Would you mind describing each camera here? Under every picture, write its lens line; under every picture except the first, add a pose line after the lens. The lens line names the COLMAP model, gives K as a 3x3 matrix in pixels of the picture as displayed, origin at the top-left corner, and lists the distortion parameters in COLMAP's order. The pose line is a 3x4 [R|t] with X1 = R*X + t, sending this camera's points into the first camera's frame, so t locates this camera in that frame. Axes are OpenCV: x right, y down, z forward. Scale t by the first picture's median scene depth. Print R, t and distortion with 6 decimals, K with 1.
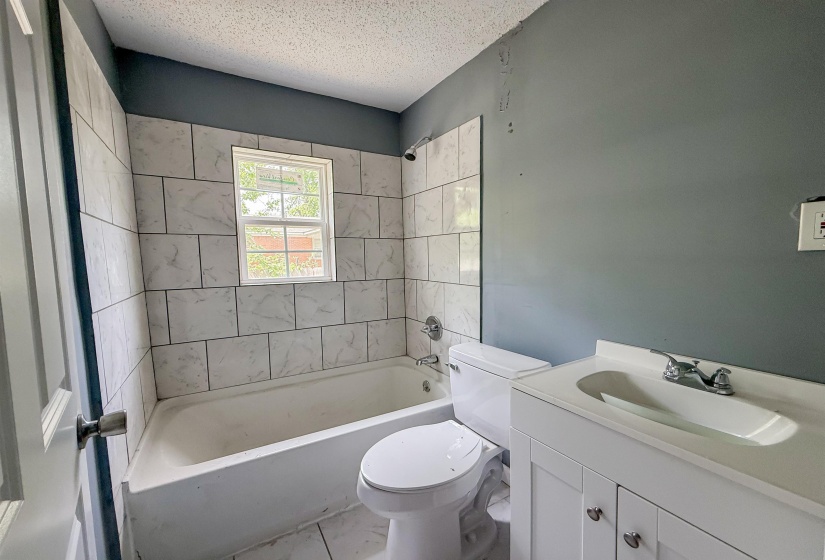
lens RADIAL K [[327.8, 0, 408.5], [0, 327.8, 285.2], [0, 0, 1]] dist [-0.000127, 0.000201]
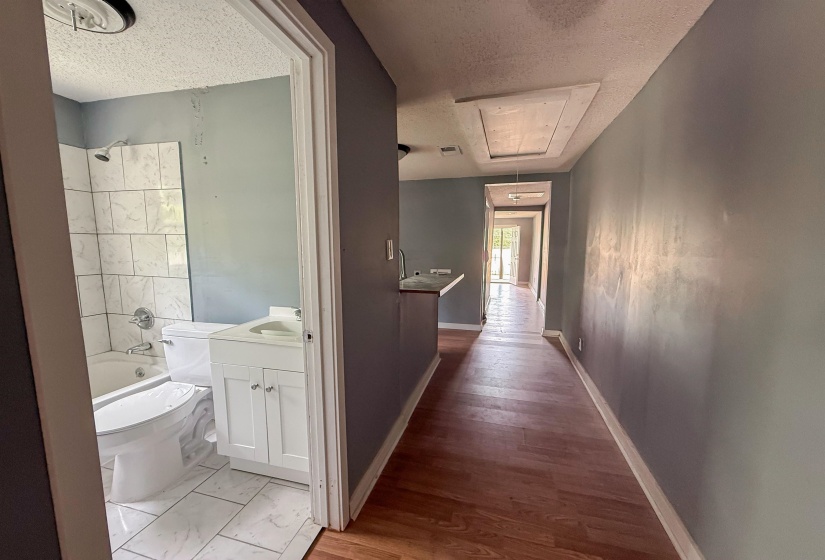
lens RADIAL K [[327.8, 0, 408.5], [0, 327.8, 285.2], [0, 0, 1]] dist [-0.000127, 0.000201]
pose [[0.716934, -0.063961, 0.694201, -0.046437], [0.040965, 0.997927, 0.049638, 0.002001], [-0.695936, -0.007149, 0.718068, -0.433174]]
